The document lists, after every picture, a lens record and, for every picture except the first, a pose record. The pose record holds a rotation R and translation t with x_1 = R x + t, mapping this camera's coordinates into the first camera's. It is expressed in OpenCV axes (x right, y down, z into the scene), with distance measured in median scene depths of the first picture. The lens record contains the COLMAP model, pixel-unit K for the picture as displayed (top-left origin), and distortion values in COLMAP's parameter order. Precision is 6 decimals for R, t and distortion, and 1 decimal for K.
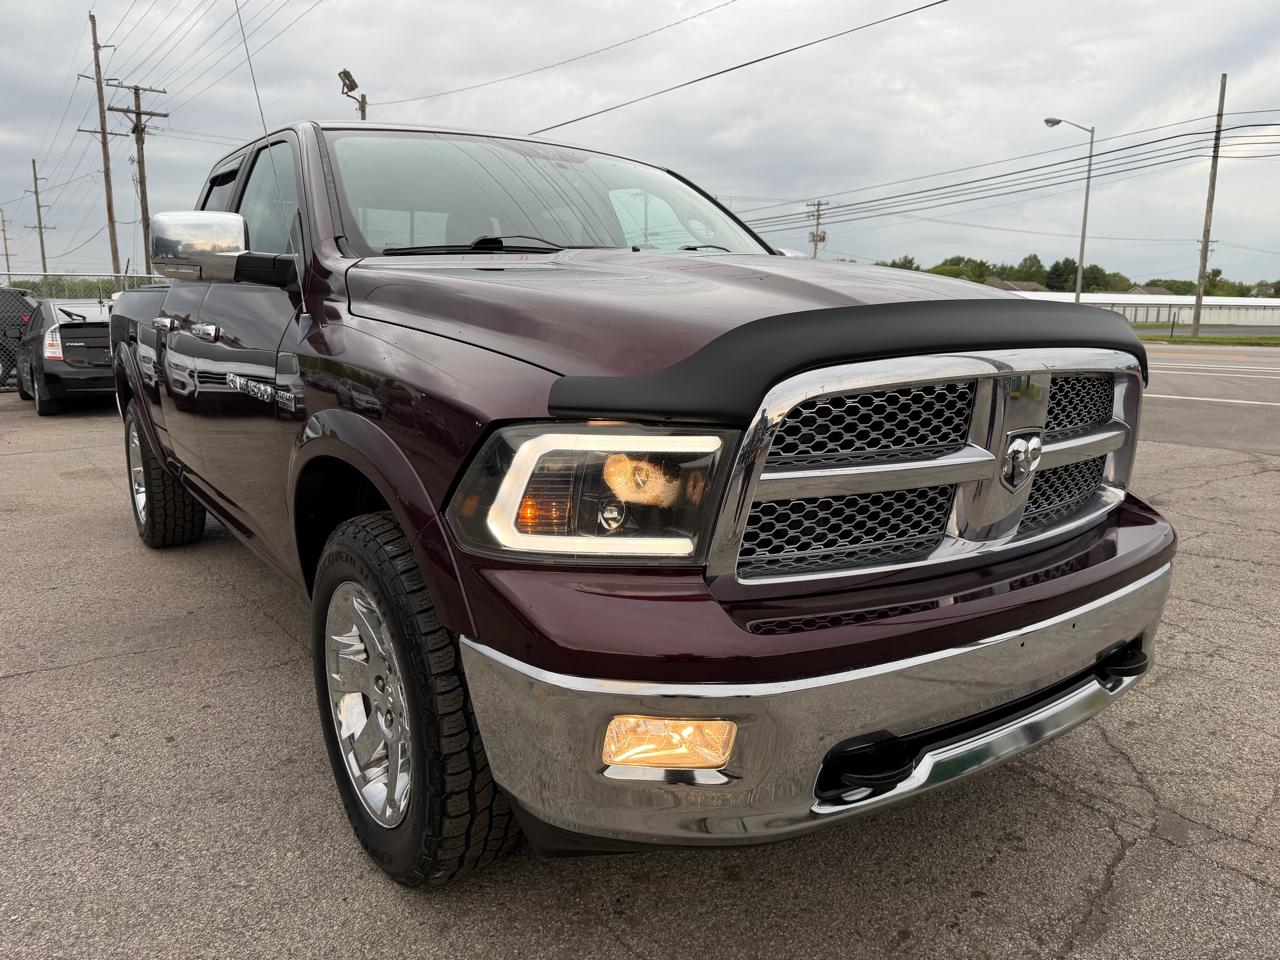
lens RADIAL K [[914.1, 0, 641.4], [0, 914.1, 477.1], [0, 0, 1]] dist [-0.001838, -0.005402]
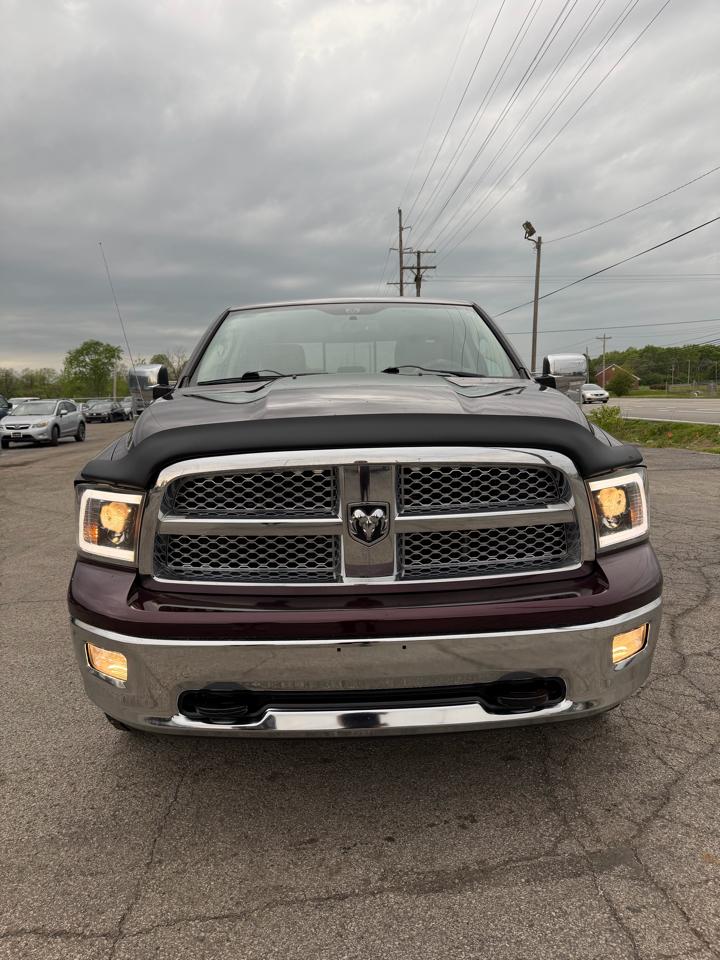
lens RADIAL K [[683.5, 0, 360.0], [0, 683.5, 480.0], [0, 0, 1]] dist [0.023132, -0.030370]
pose [[0.823354, 0.042999, -0.565897, 0.827730], [-0.069442, 0.997266, -0.025260, -0.048875], [0.563264, 0.060095, 0.824089, 0.085214]]
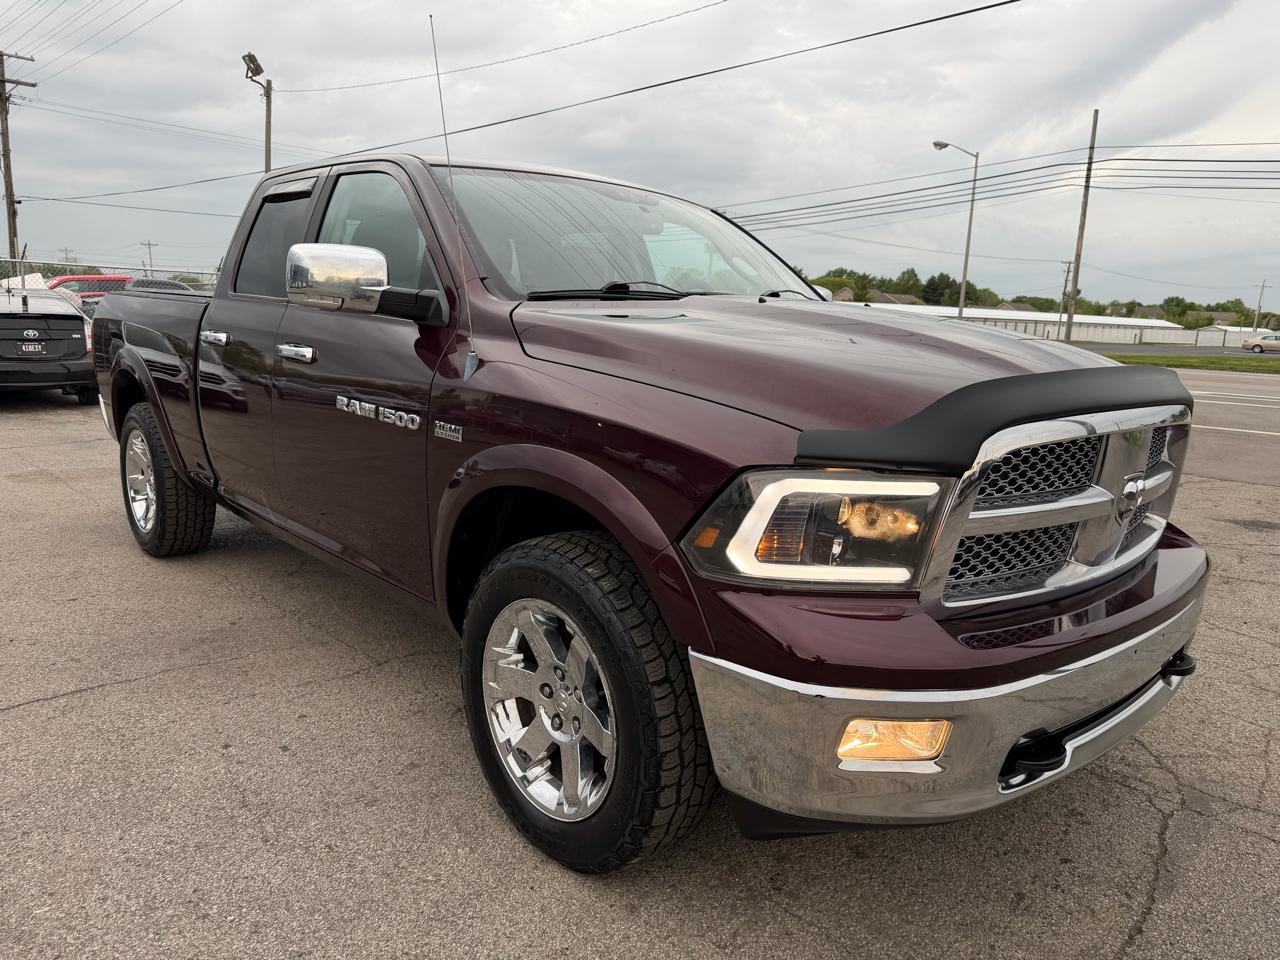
lens RADIAL K [[911.3, 0, 640.0], [0, 911.3, 480.0], [0, 0, 1]] dist [0.023132, -0.030370]
pose [[0.992422, 0.011103, 0.122375, -0.308862], [-0.011474, 0.999931, 0.002327, -0.031880], [-0.122341, -0.003713, 0.992481, -0.102740]]
